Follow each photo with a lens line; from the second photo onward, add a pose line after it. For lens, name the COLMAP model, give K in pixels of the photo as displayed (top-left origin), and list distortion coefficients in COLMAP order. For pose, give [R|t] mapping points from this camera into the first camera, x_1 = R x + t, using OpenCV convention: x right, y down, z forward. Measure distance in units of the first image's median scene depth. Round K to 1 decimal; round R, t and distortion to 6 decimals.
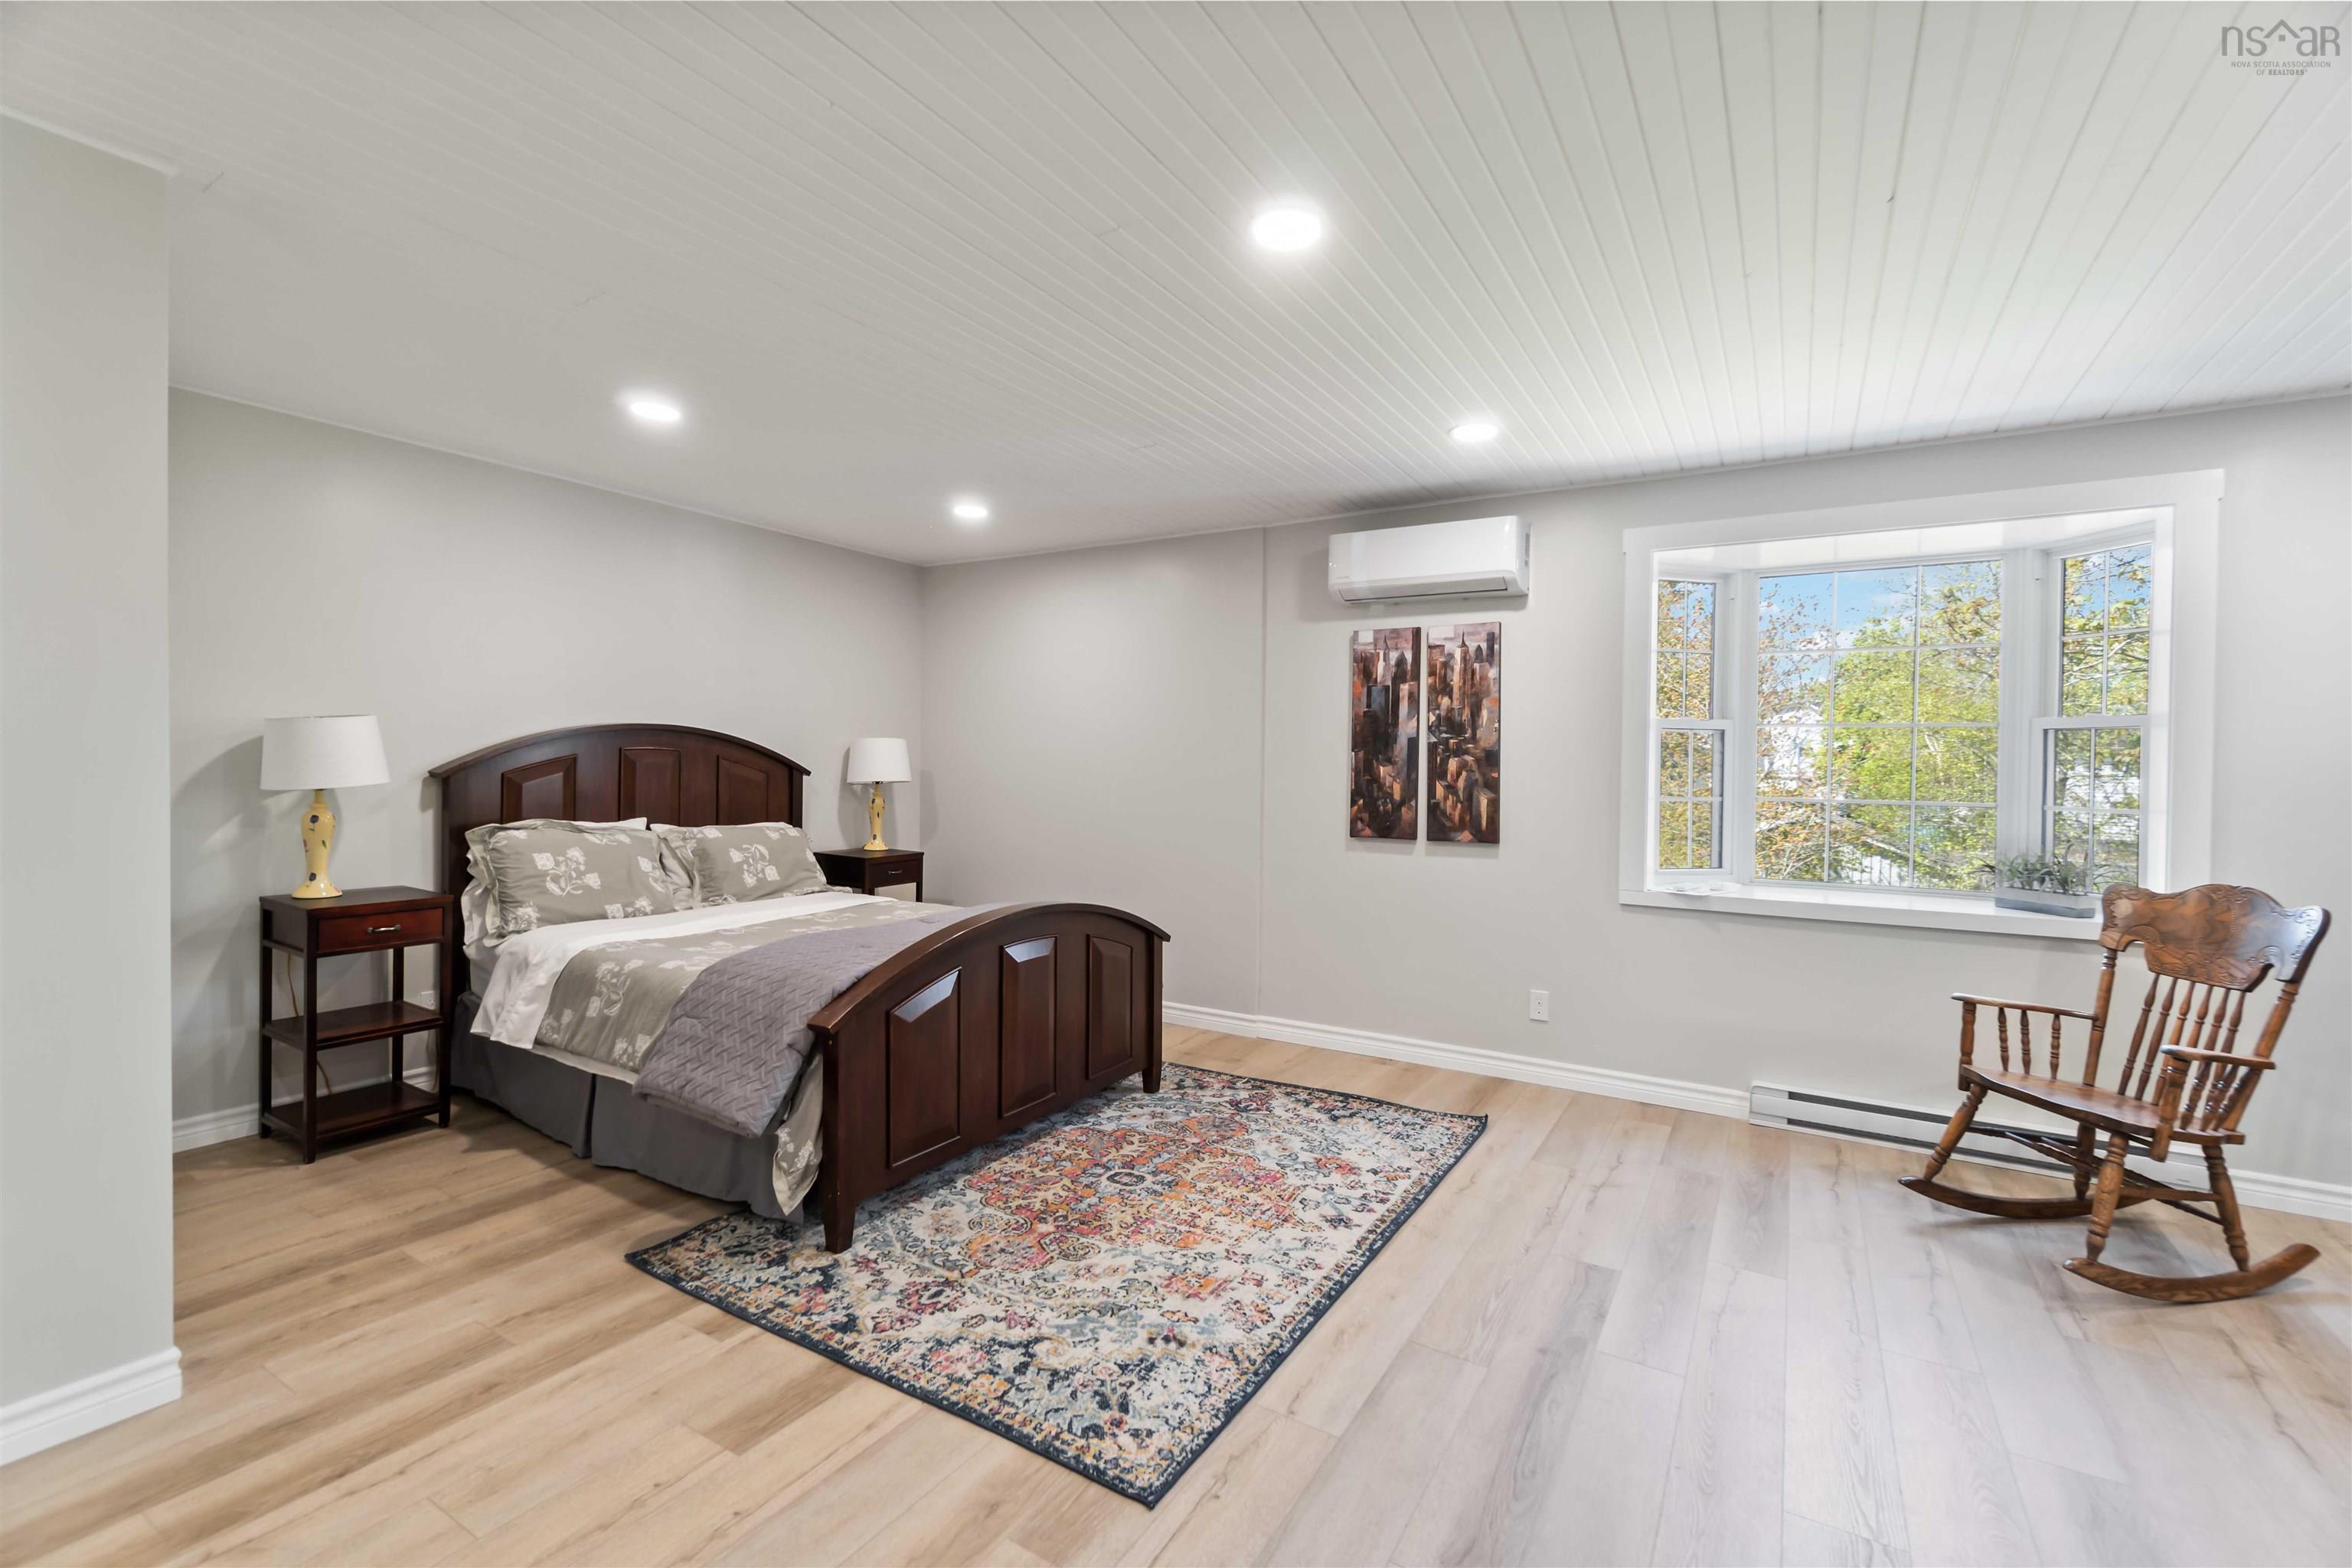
lens RADIAL K [[1025.9, 0, 1179.2], [0, 1025.9, 761.0], [0, 0, 1]] dist [-0.003779, -0.000010]
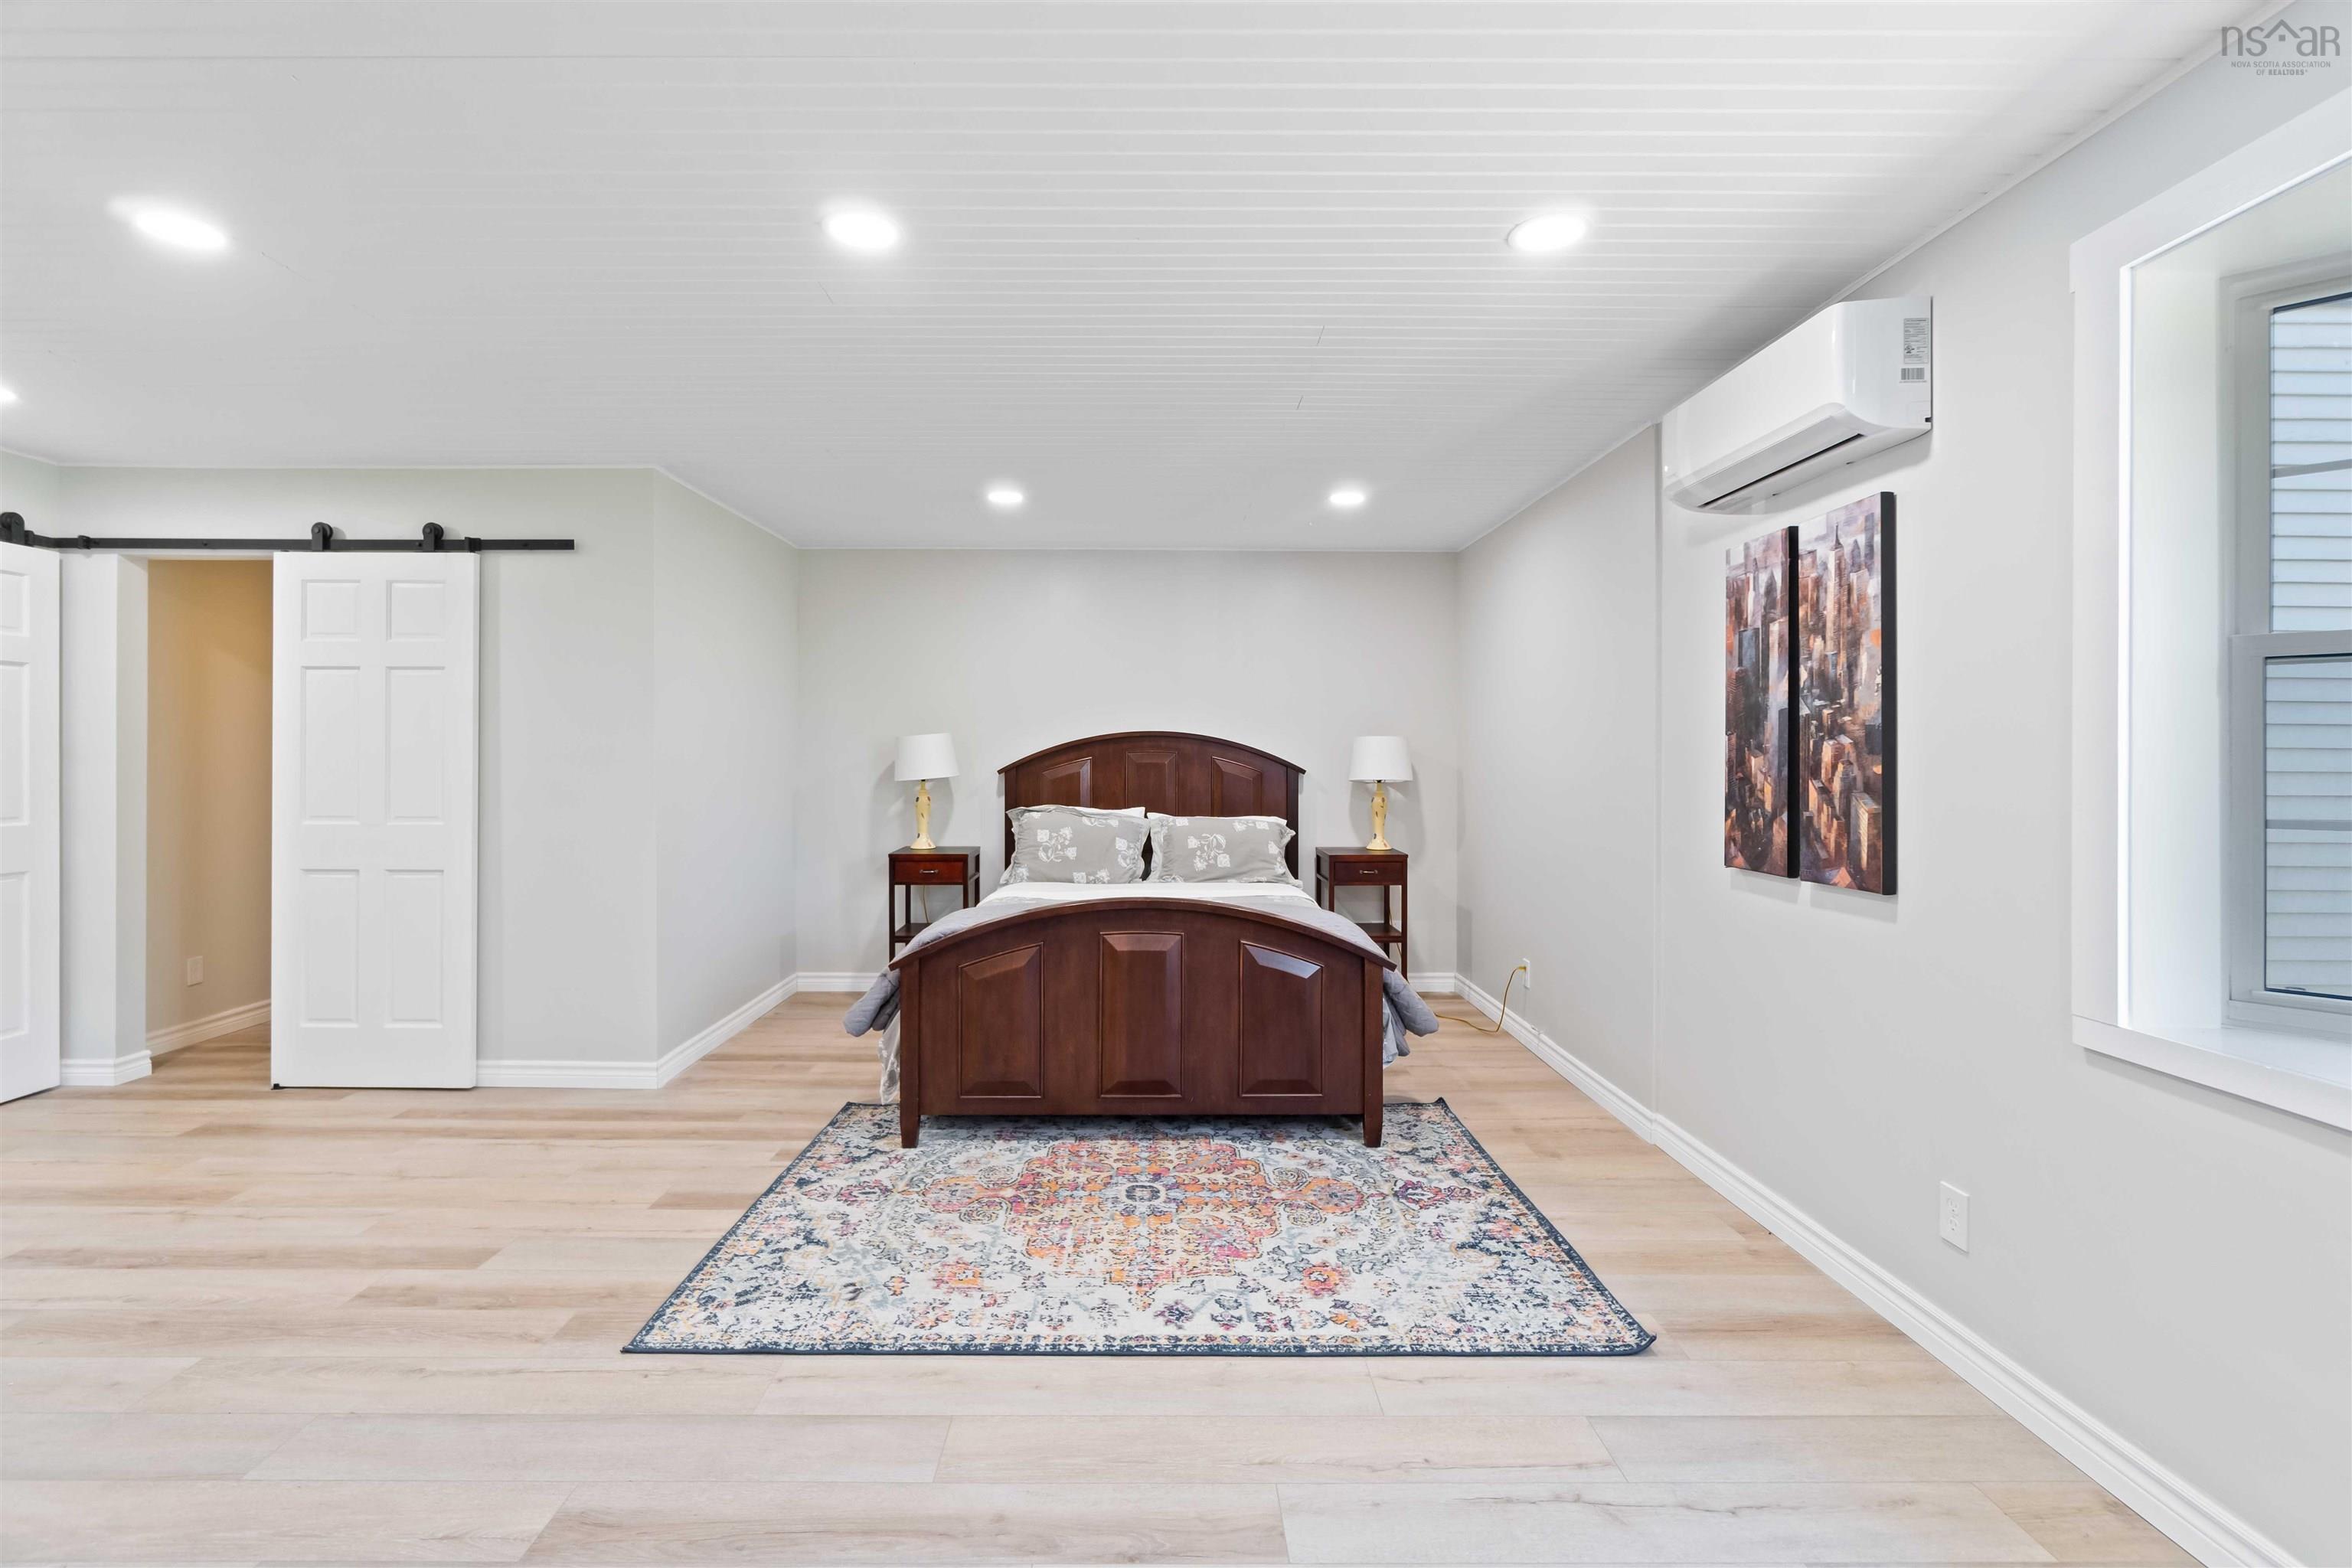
lens RADIAL K [[1054.9, 0, 1167.5], [0, 1054.9, 741.1], [0, 0, 1]] dist [-0.004100, -0.000247]
pose [[0.511885, -0.027530, -0.858613, 0.693432], [0.007272, 0.999589, -0.027714, 0.012976], [0.859023, 0.007943, 0.511875, 0.439982]]
